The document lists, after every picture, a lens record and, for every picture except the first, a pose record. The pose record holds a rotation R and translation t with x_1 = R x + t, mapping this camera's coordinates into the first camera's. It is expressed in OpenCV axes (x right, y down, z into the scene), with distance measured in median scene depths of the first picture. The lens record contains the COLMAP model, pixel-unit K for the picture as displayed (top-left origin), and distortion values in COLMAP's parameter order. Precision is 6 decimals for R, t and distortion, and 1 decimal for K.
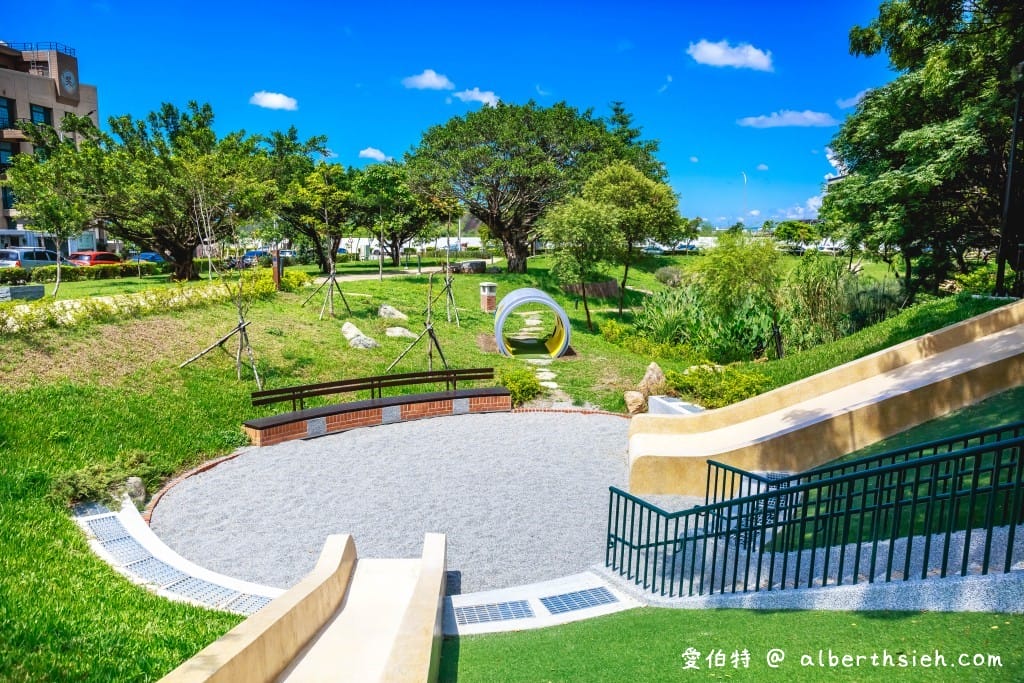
lens RADIAL K [[748.6, 0, 512.0], [0, 748.6, 341.5], [0, 0, 1]] dist [-0.078512, 0.059531]
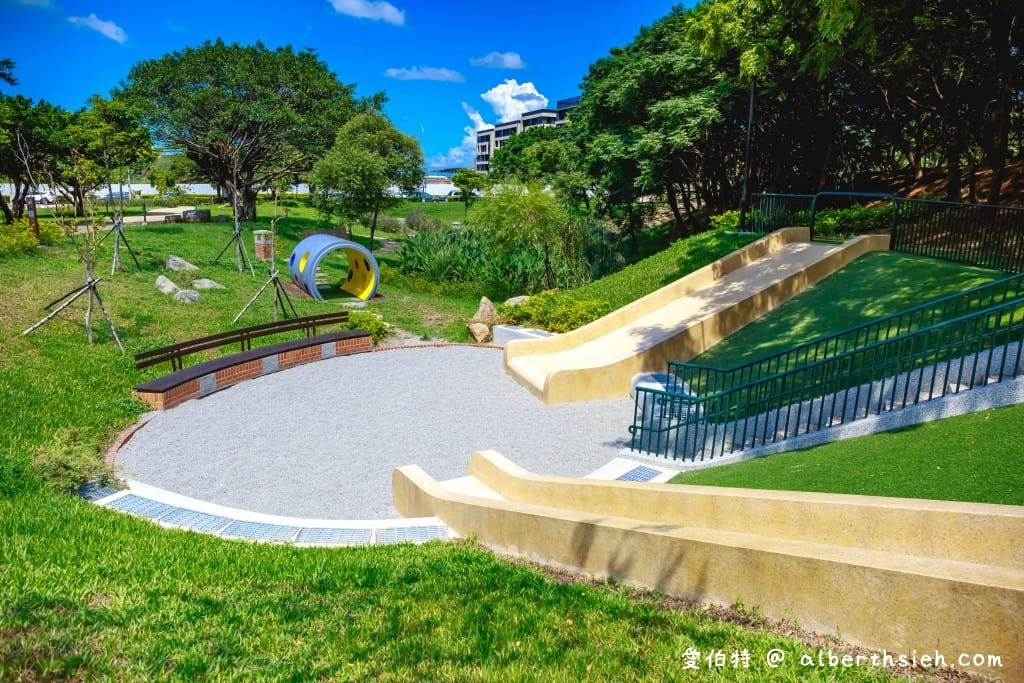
lens RADIAL K [[708.5, 0, 512.0], [0, 708.5, 341.5], [0, 0, 1]] dist [-0.036367, 0.005888]
pose [[0.890991, -0.088698, 0.445272, -0.276622], [0.052675, 0.994303, 0.092662, -0.002695], [-0.450955, -0.059107, 0.890588, 0.017647]]
